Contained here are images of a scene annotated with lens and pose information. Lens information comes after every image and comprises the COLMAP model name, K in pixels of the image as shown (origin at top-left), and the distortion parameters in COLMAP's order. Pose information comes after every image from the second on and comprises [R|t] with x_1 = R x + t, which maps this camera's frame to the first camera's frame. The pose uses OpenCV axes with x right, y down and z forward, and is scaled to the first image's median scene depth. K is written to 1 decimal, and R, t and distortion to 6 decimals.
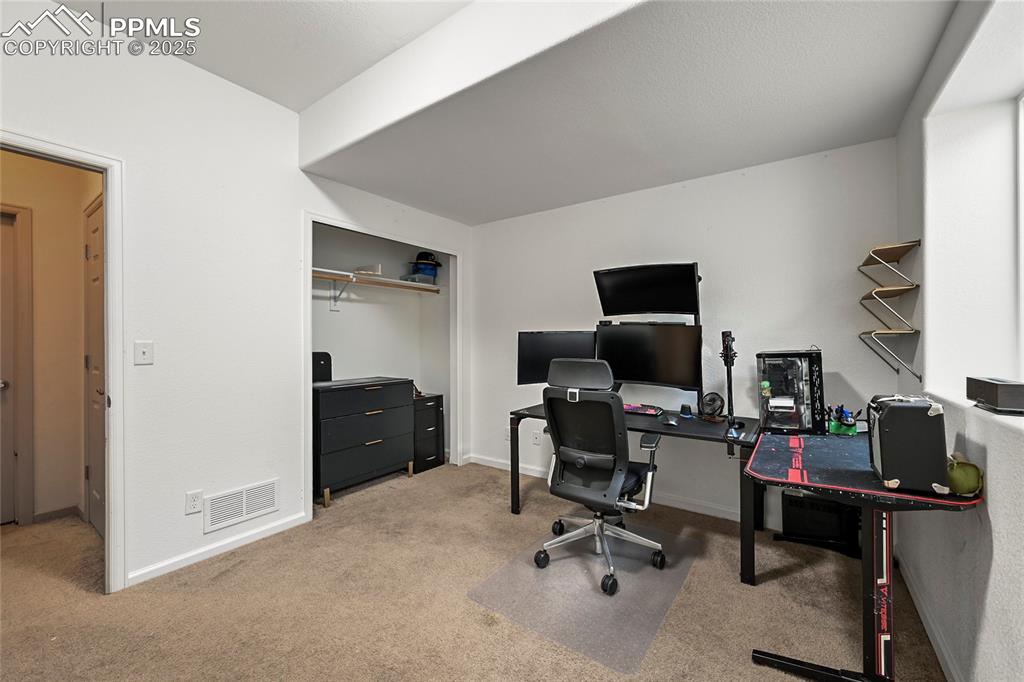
lens RADIAL K [[405.8, 0, 512.8], [0, 405.8, 336.8], [0, 0, 1]] dist [-0.000692, 0.000193]
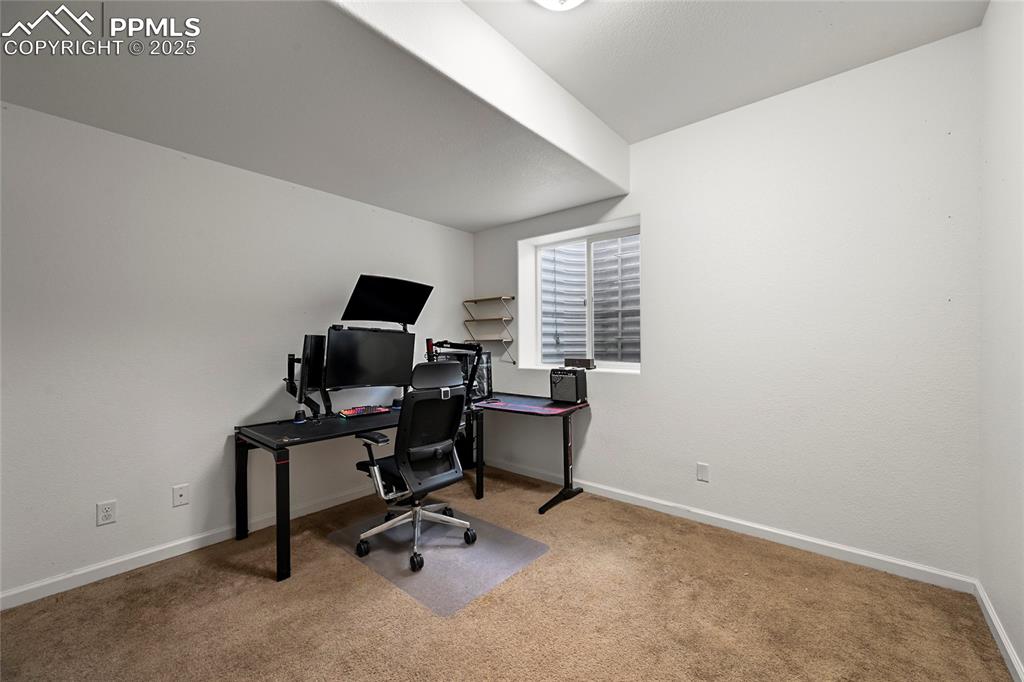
lens RADIAL K [[428.1, 0, 512.0], [0, 428.1, 341.0], [0, 0, 1]] dist [0.000449, 0.000195]
pose [[0.069301, 0.008256, 0.997562, -0.960808], [-0.004892, 0.999957, -0.007936, 0.005490], [-0.997584, -0.004330, 0.069338, 0.678626]]
